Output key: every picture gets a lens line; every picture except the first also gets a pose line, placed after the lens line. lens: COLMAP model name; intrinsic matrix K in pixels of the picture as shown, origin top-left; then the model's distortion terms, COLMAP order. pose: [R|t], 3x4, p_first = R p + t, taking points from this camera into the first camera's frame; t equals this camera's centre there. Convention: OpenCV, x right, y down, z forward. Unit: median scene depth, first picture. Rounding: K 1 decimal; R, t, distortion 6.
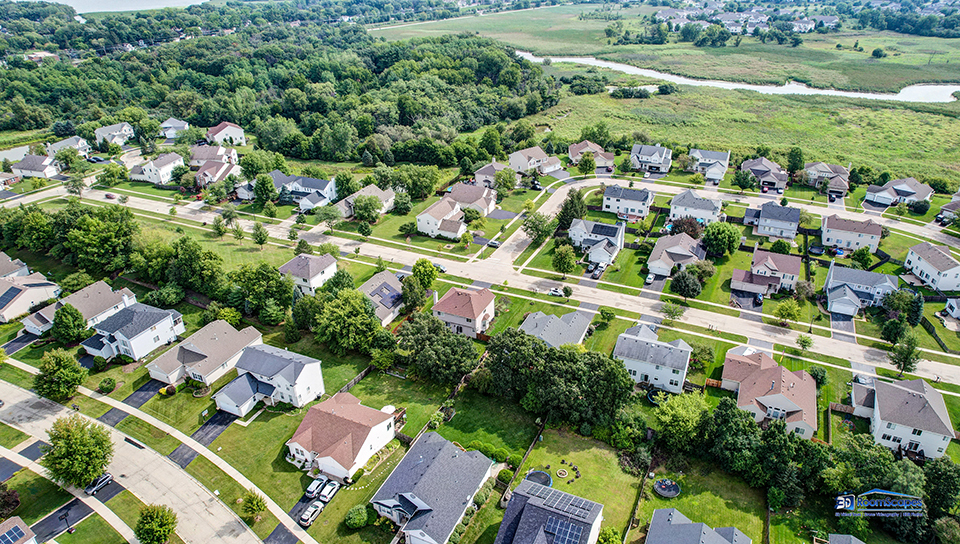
lens RADIAL K [[611.7, 0, 481.5], [0, 611.7, 272.7], [0, 0, 1]] dist [-0.023612, 0.005140]
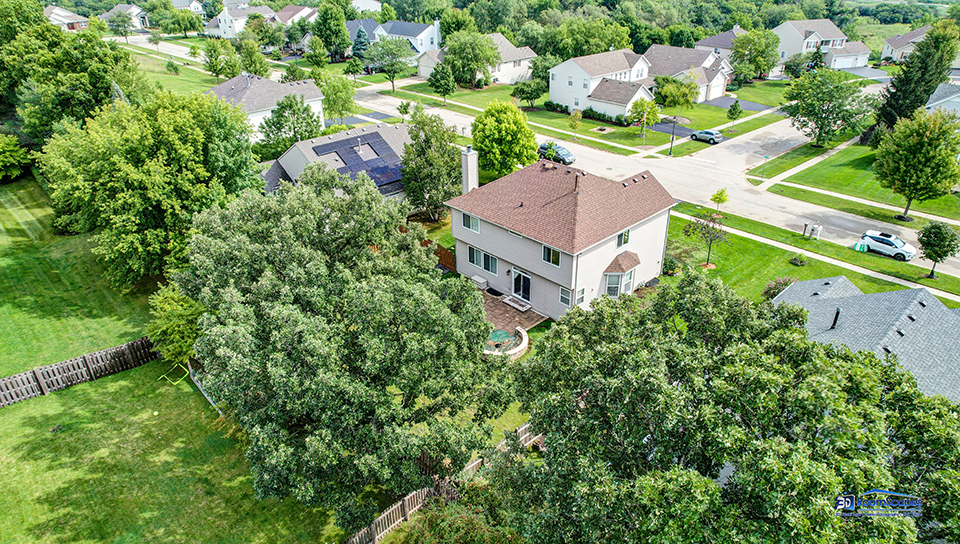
lens RADIAL K [[611.7, 0, 483.4], [0, 611.7, 268.6], [0, 0, 1]] dist [-0.023612, 0.005140]
pose [[0.929766, 0.173149, -0.324892, 0.030588], [-0.173451, 0.984437, 0.028271, 0.062572], [0.324731, 0.030068, 0.945328, 0.568166]]
